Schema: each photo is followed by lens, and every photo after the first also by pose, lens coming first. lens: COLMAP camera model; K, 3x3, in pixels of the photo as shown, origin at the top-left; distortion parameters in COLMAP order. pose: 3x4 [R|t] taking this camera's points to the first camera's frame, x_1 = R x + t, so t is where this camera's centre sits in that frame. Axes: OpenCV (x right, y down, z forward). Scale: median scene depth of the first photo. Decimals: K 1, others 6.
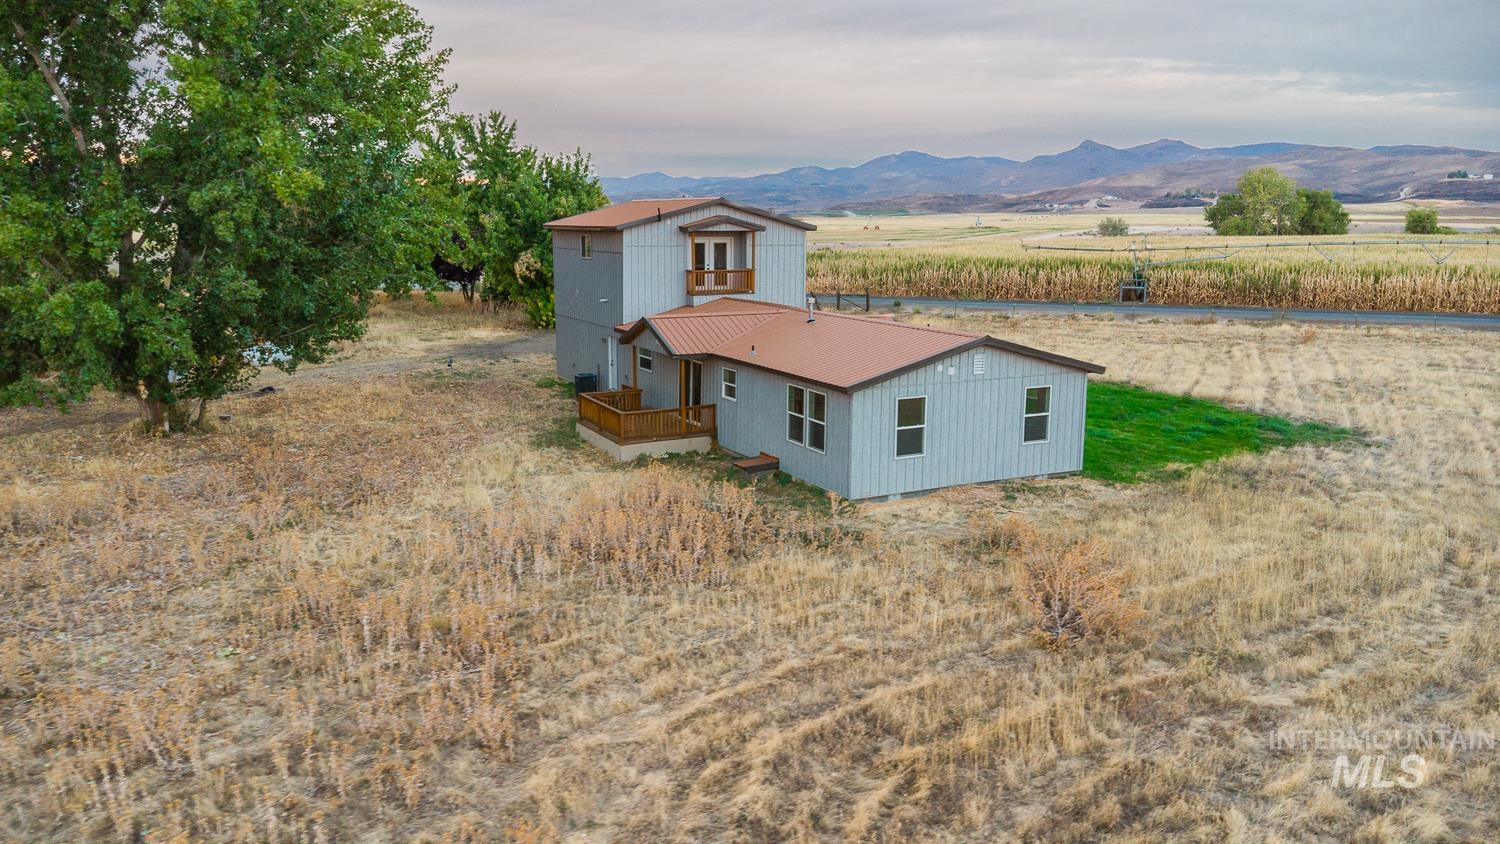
lens RADIAL K [[1088.7, 0, 750.0], [0, 1088.7, 422.0], [0, 0, 1]] dist [0.039372, -0.056111]
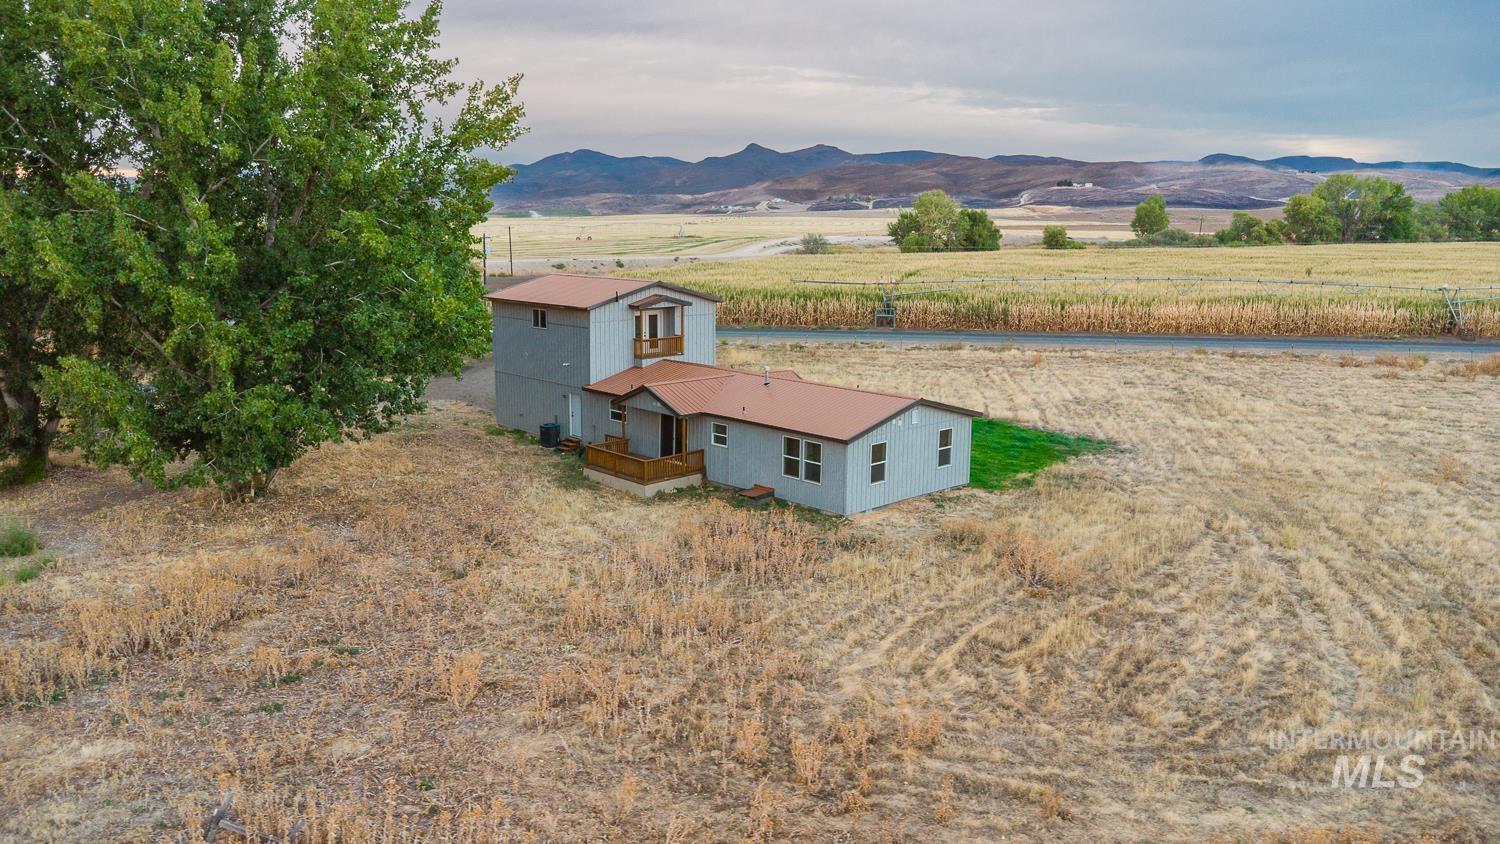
lens RADIAL K [[1084.2, 0, 750.0], [0, 1084.2, 422.0], [0, 0, 1]] dist [-0.009294, 0.101432]
pose [[0.958851, -0.048512, 0.279735, -0.390477], [0.047968, 0.998810, 0.008796, -0.065921], [-0.279829, 0.004984, 0.960037, -0.324308]]
